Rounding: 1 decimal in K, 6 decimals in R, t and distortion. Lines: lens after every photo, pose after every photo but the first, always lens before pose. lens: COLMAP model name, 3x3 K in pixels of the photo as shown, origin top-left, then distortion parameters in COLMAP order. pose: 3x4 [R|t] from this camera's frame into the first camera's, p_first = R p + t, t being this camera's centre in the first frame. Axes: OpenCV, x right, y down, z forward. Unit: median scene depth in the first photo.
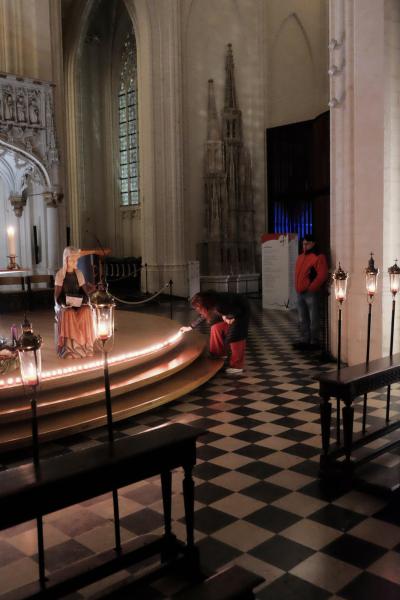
lens RADIAL K [[652.1, 0, 200.0], [0, 652.1, 300.0], [0, 0, 1]] dist [0.004054, 0.000515]
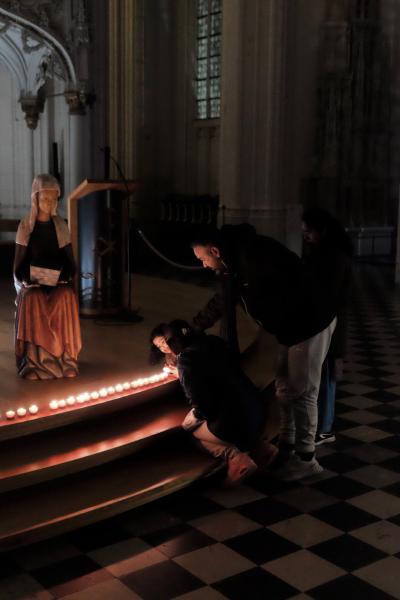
lens RADIAL K [[851.2, 0, 200.1], [0, 851.2, 316.3], [0, 0, 1]] dist [-0.037860, 0.001624]
pose [[0.990495, 0.056693, -0.125325, 0.012664], [-0.047006, 0.995770, 0.078951, -0.012580], [0.129271, -0.072309, 0.988969, 0.148149]]
